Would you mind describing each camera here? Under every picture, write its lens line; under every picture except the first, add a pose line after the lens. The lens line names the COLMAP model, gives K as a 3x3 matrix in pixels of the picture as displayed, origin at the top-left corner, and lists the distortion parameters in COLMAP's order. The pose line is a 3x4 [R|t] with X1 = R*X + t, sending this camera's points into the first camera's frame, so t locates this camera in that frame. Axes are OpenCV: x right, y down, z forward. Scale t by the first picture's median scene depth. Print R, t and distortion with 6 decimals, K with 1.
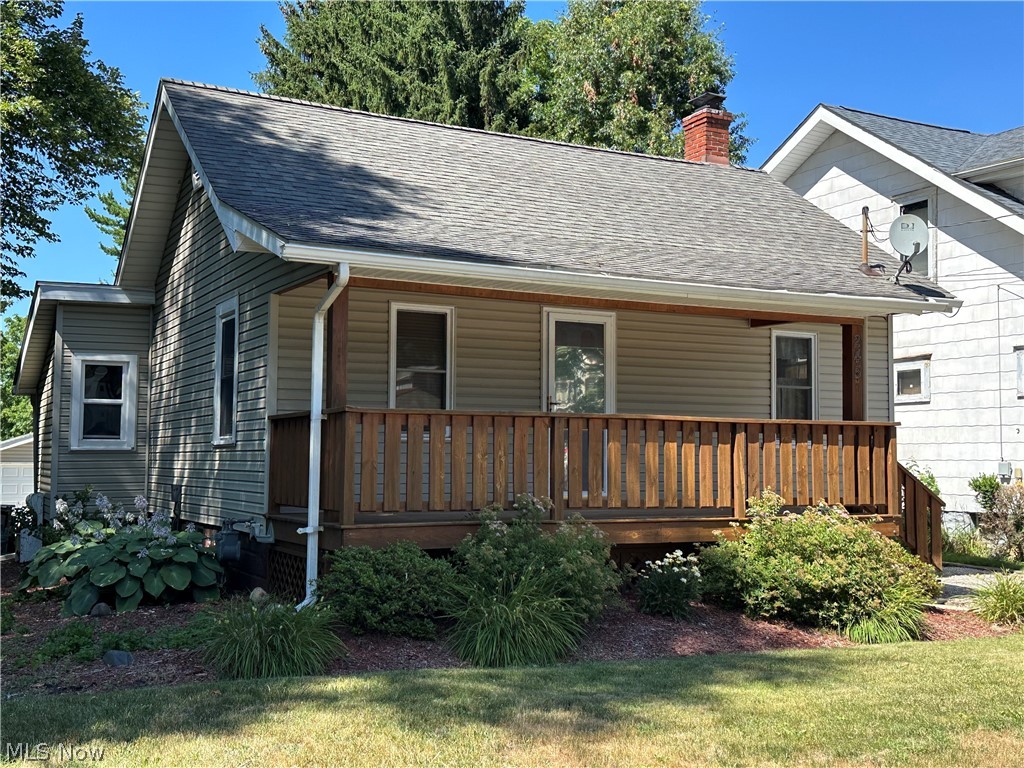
lens RADIAL K [[1185.0, 0, 506.8], [0, 1185.0, 373.6], [0, 0, 1]] dist [0.063924, 0.000000]
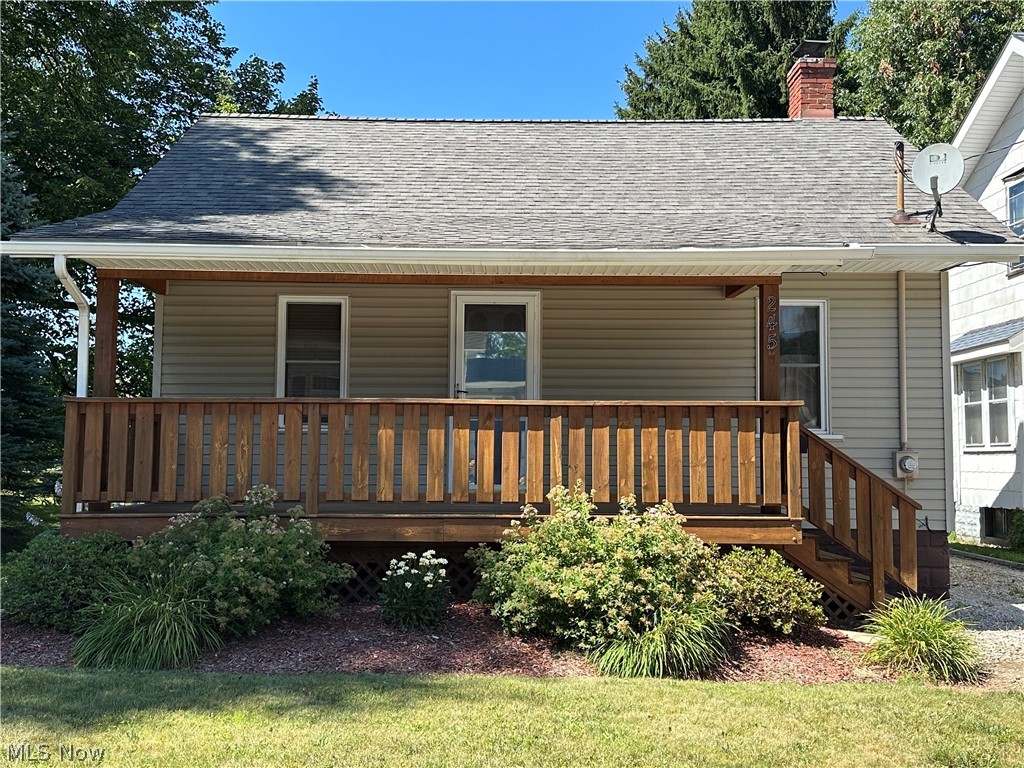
lens RADIAL K [[1046.6, 0, 501.6], [0, 1046.6, 383.0], [0, 0, 1]] dist [0.070249, 0.000000]
pose [[0.891700, -0.032910, -0.451428, 0.462438], [0.032807, 0.999429, -0.008059, 0.027205], [0.451436, -0.007624, 0.892271, 0.278040]]
